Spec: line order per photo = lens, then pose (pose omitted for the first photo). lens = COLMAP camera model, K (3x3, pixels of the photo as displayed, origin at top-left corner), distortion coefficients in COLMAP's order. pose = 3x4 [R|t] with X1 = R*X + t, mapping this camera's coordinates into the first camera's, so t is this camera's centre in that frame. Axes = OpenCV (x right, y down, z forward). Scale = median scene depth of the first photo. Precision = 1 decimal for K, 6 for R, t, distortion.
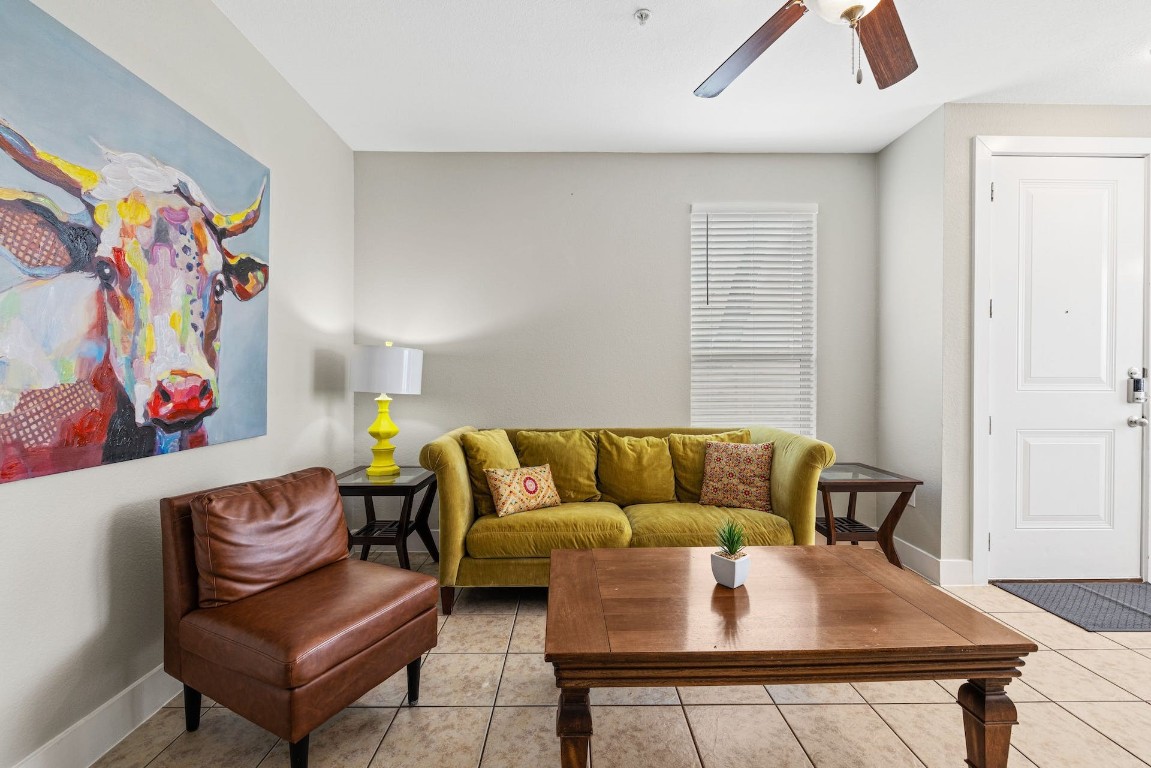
lens RADIAL K [[483.2, 0, 576.9], [0, 483.2, 384.9], [0, 0, 1]] dist [-0.003838, -0.000765]
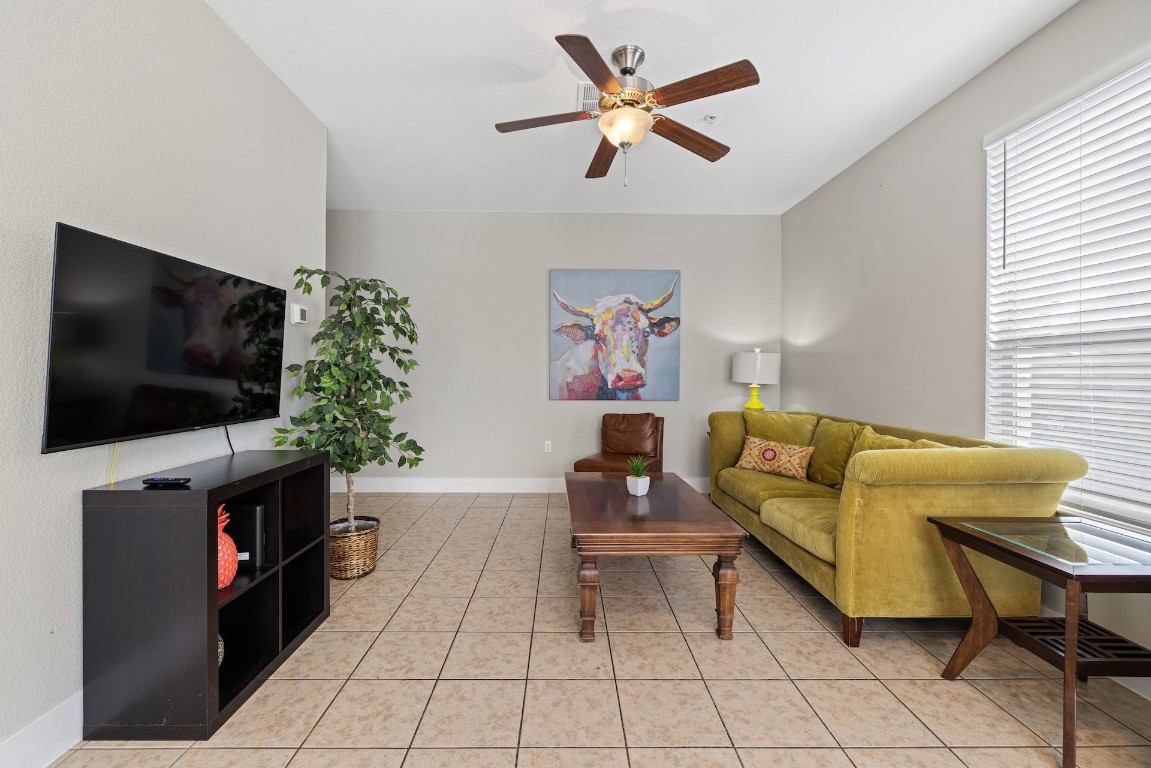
lens RADIAL K [[483.2, 0, 570.4], [0, 483.2, 377.1], [0, 0, 1]] dist [-0.003838, -0.000765]
pose [[0.006296, 0.011371, -0.999916, 1.760389], [-0.014383, 0.999833, 0.011280, -0.013114], [0.999877, 0.014311, 0.006458, 0.659281]]
